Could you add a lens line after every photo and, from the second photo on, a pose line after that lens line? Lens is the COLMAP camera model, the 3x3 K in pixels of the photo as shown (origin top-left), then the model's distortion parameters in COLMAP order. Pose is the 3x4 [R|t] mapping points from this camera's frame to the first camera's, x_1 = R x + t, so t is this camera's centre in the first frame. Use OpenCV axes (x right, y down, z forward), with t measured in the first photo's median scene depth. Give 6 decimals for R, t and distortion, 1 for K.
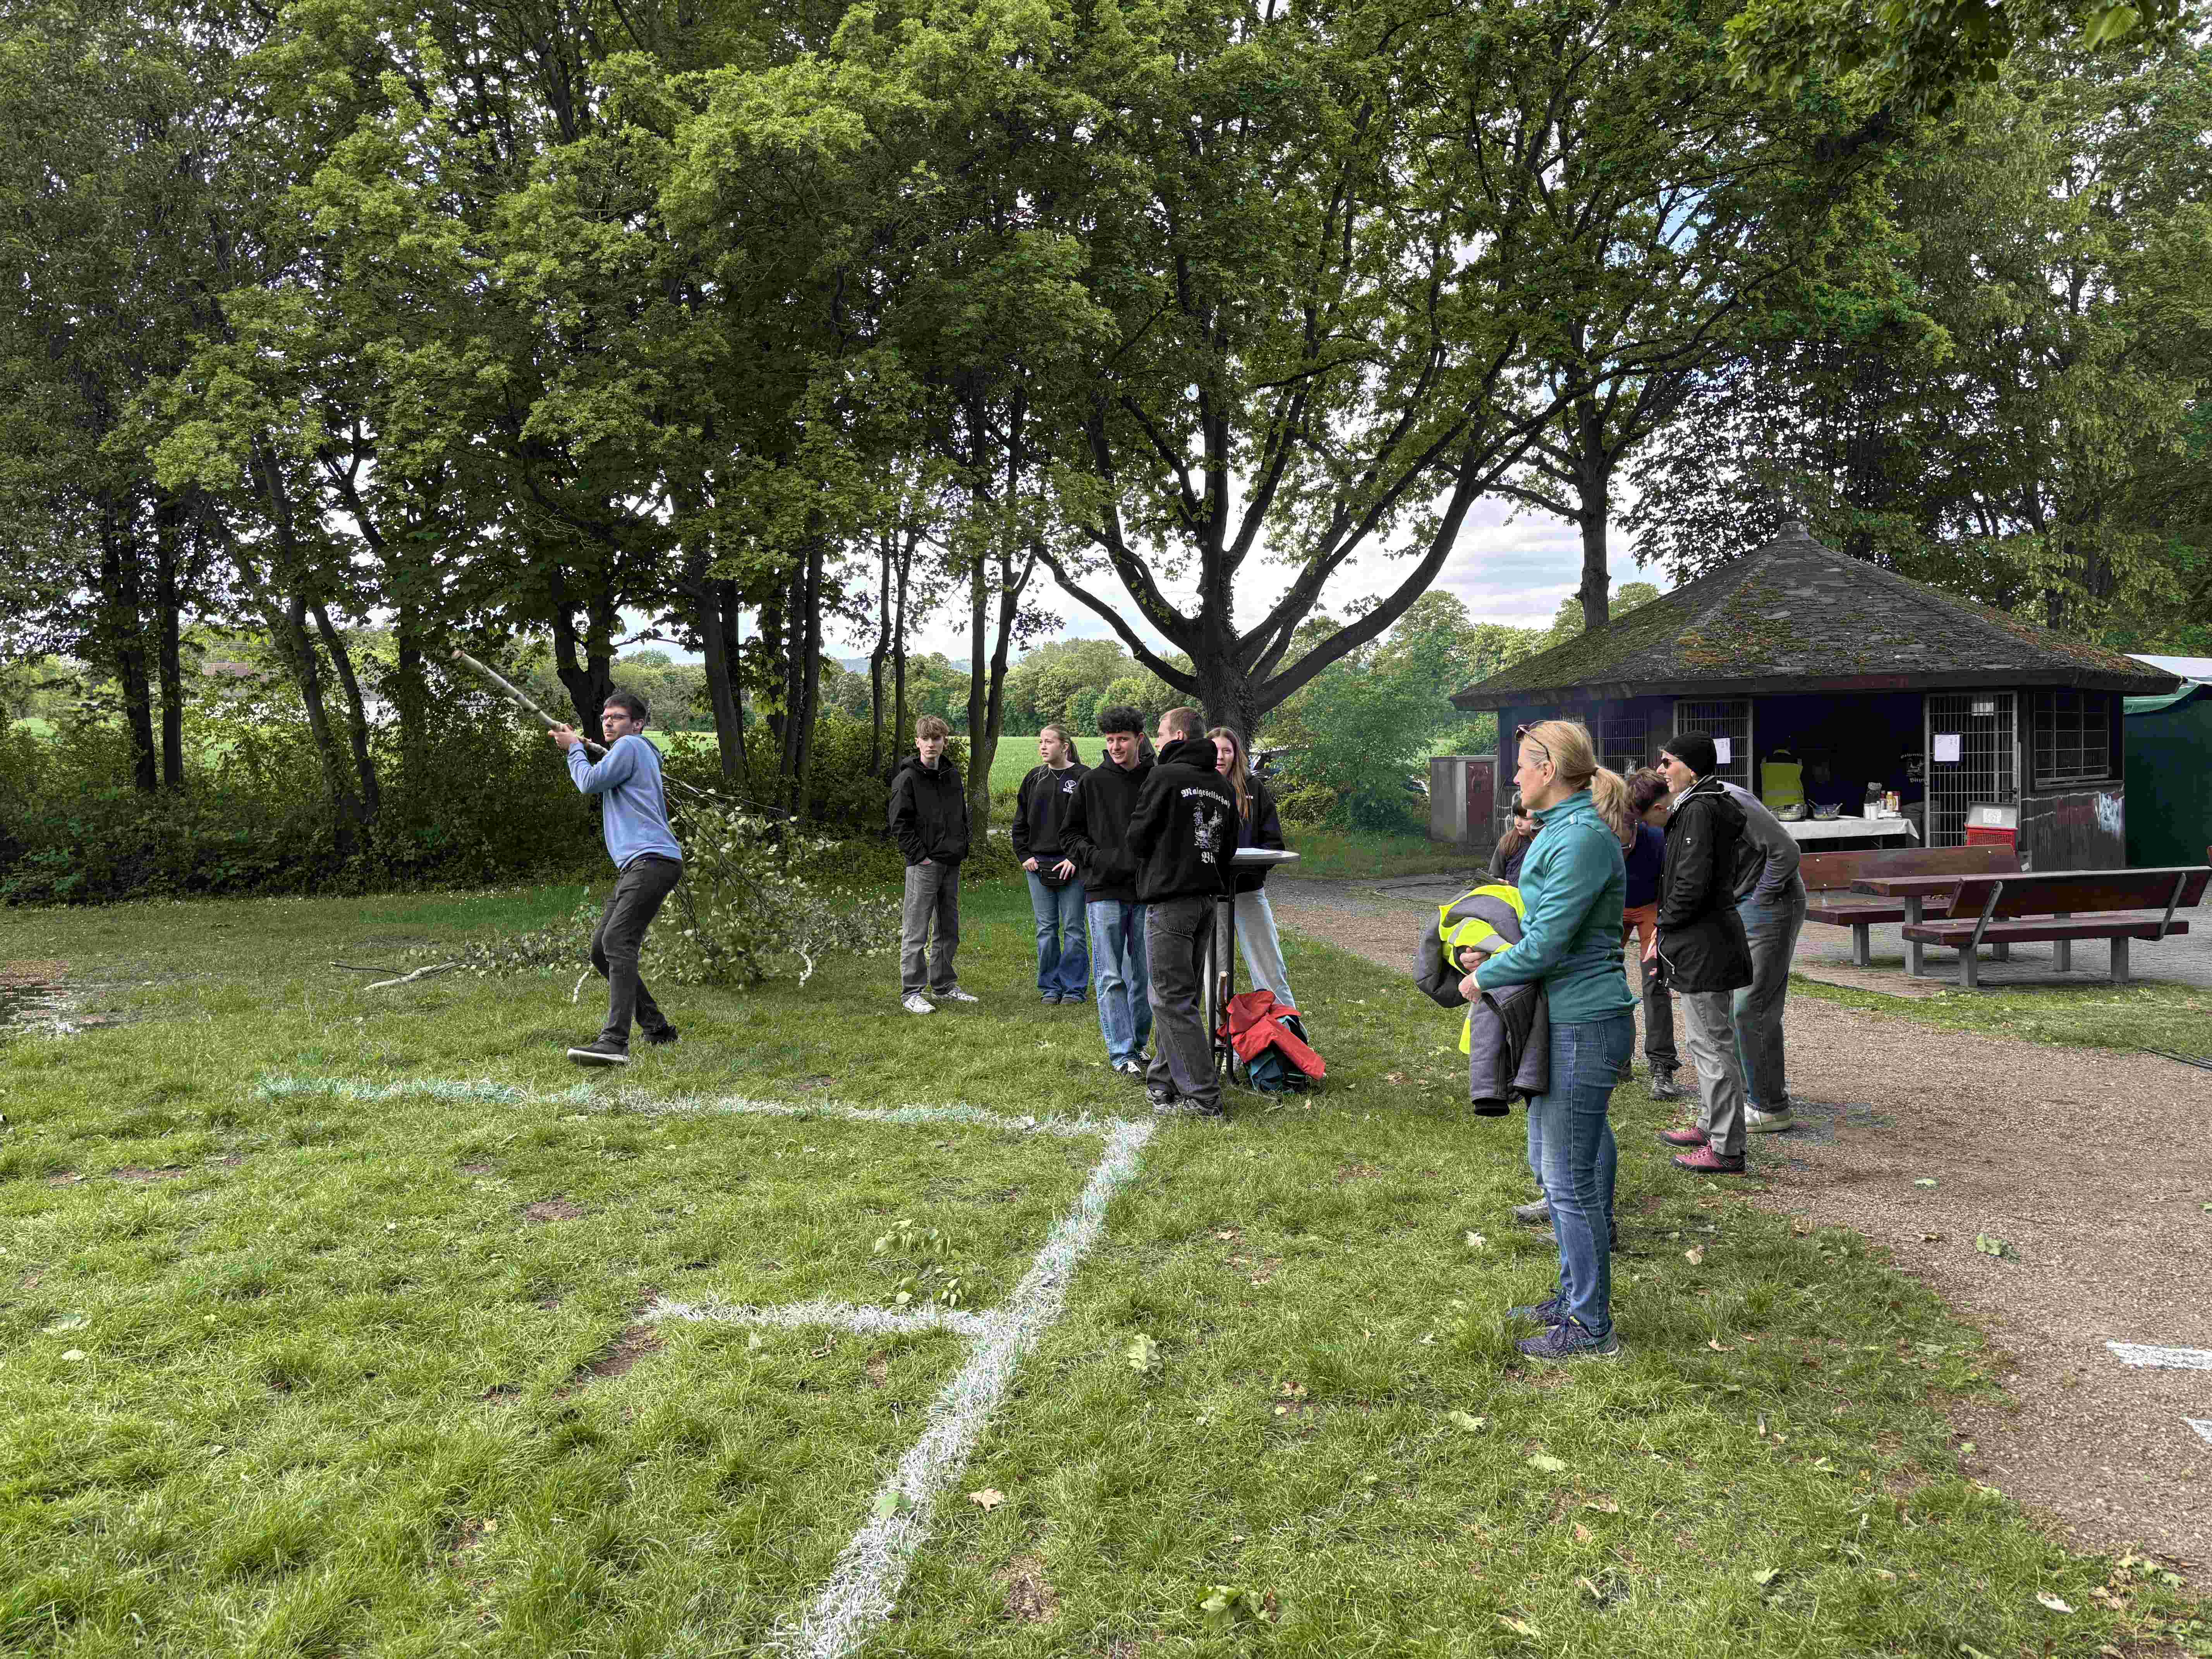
lens RADIAL K [[1638.0, 0, 1106.0], [0, 1638.0, 829.5], [0, 0, 1]] dist [0.090867, -0.161676]
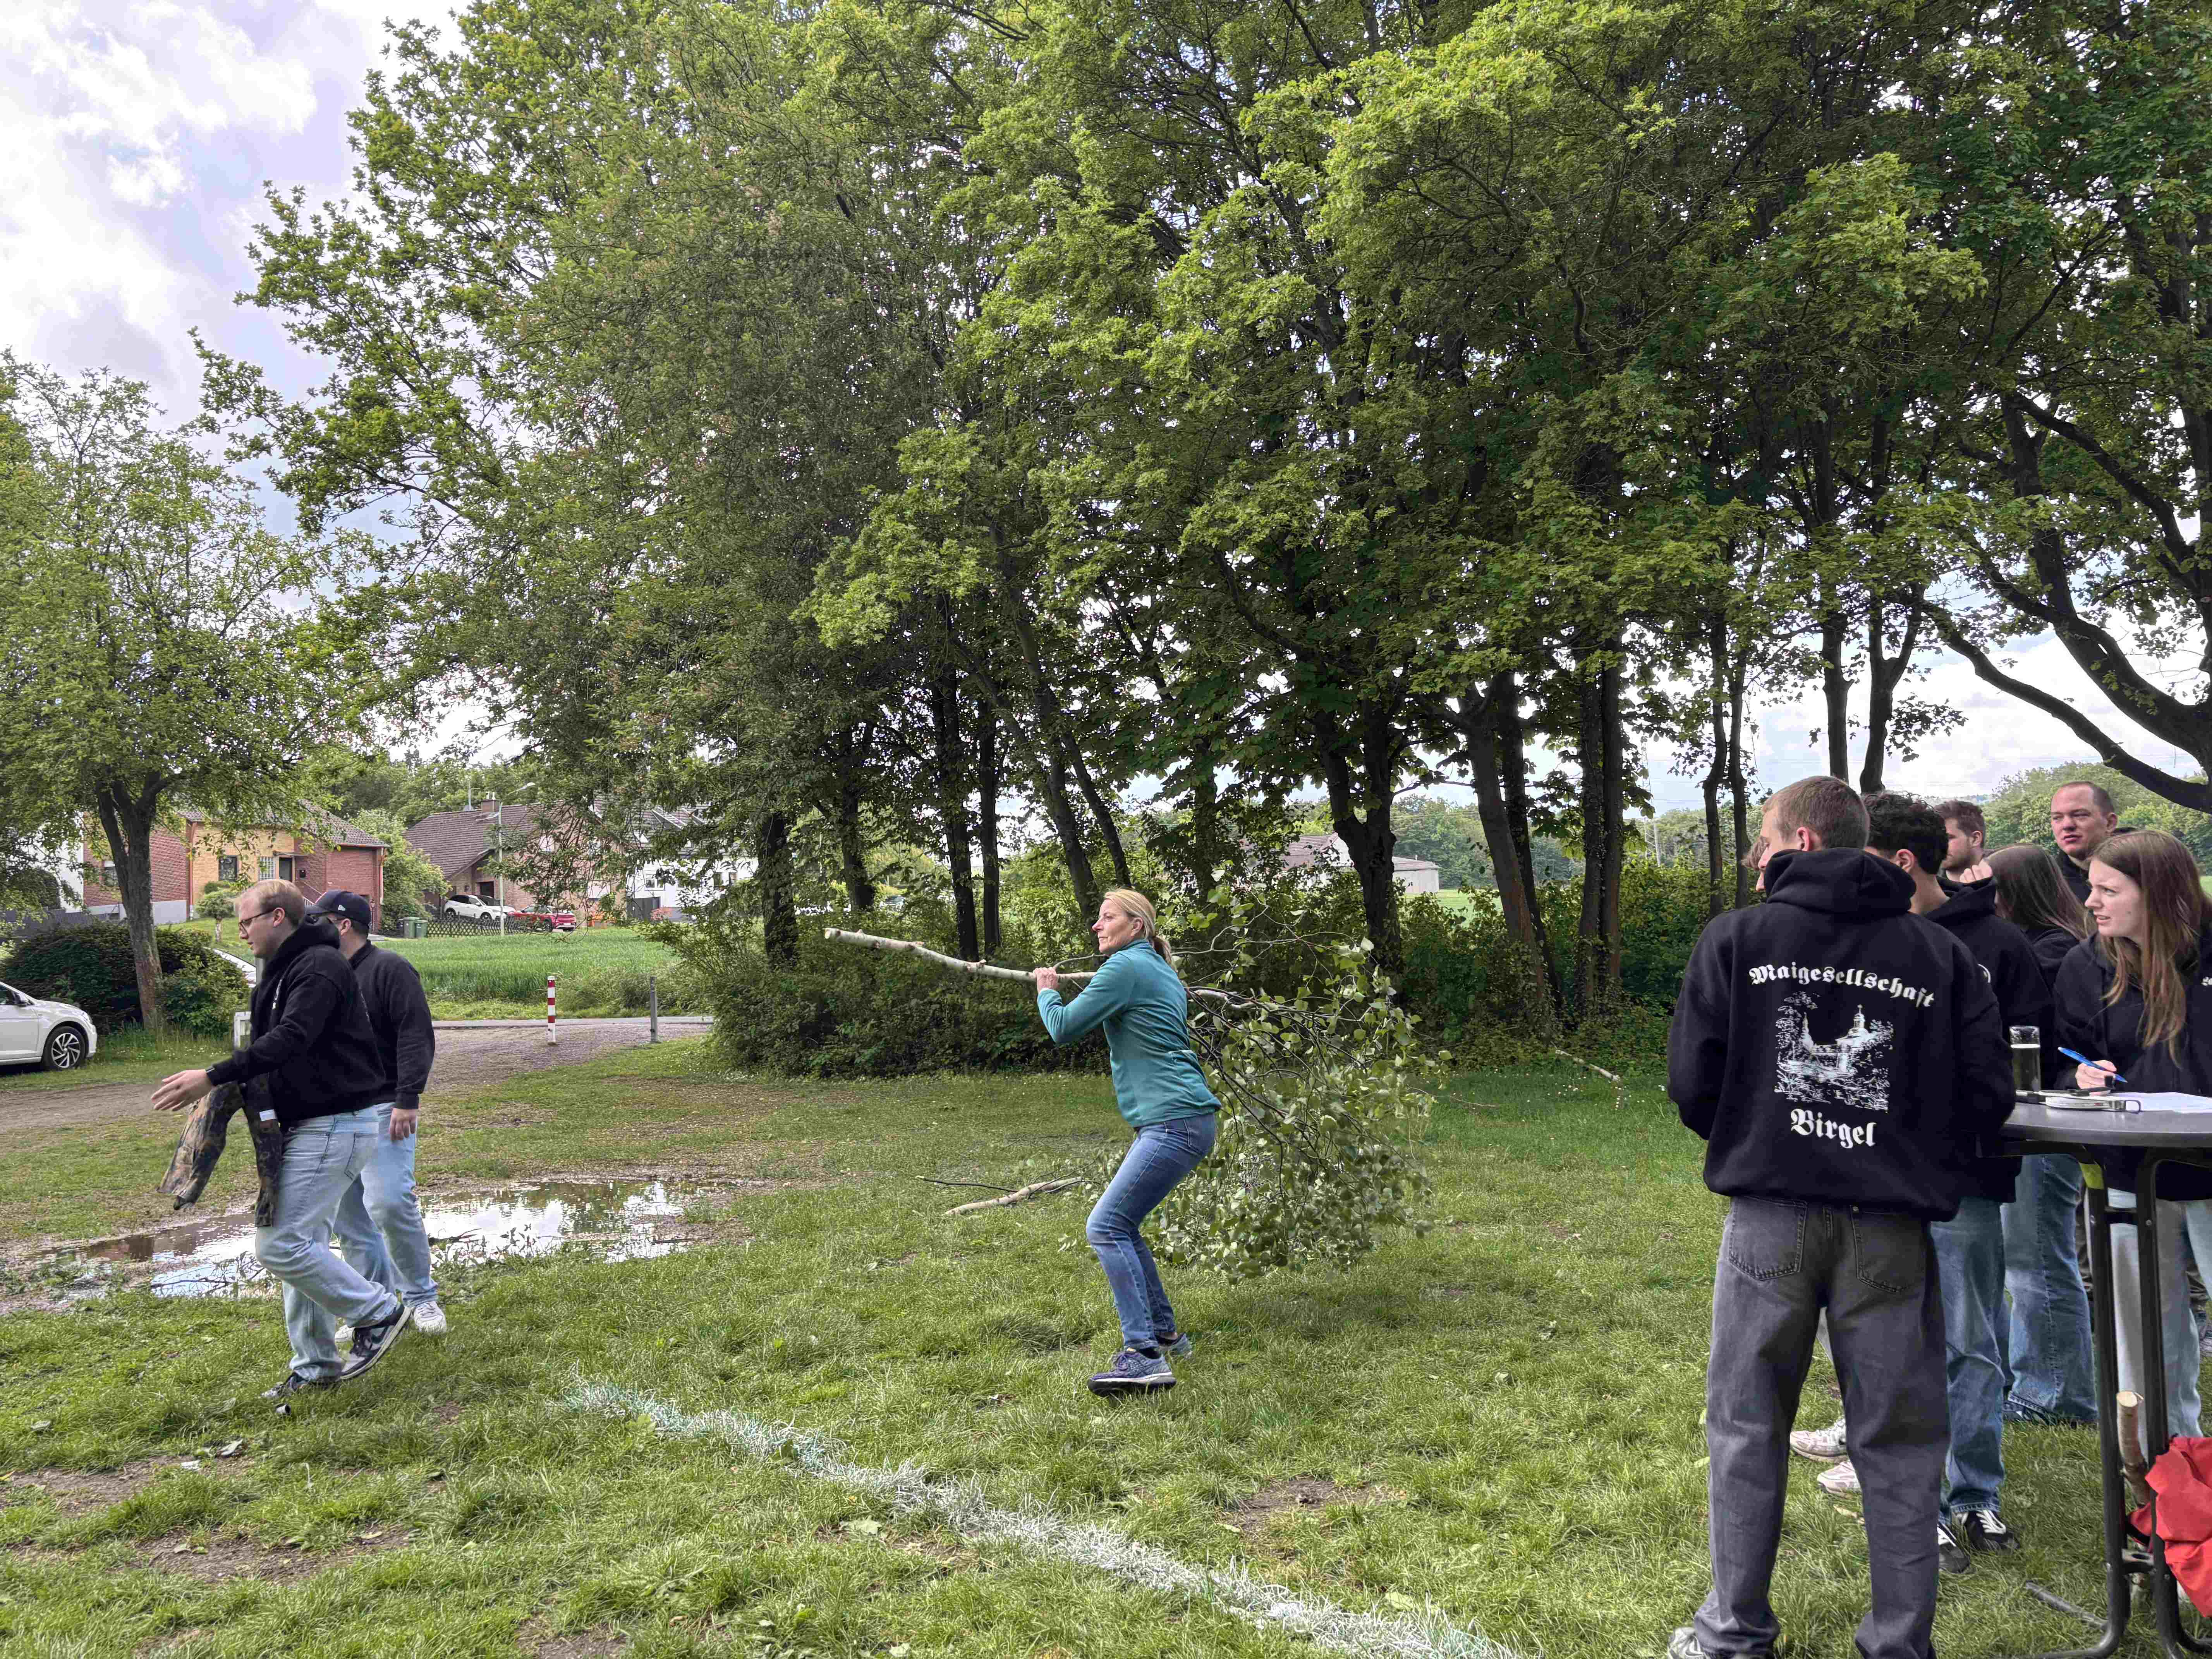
lens RADIAL K [[1638.0, 0, 1106.0], [0, 1638.0, 829.5], [0, 0, 1]] dist [0.090867, -0.161676]
pose [[0.844457, -0.056008, -0.532687, 0.035258], [0.001421, 0.994749, -0.102338, -0.001555], [0.535621, 0.085663, 0.840102, 0.151675]]
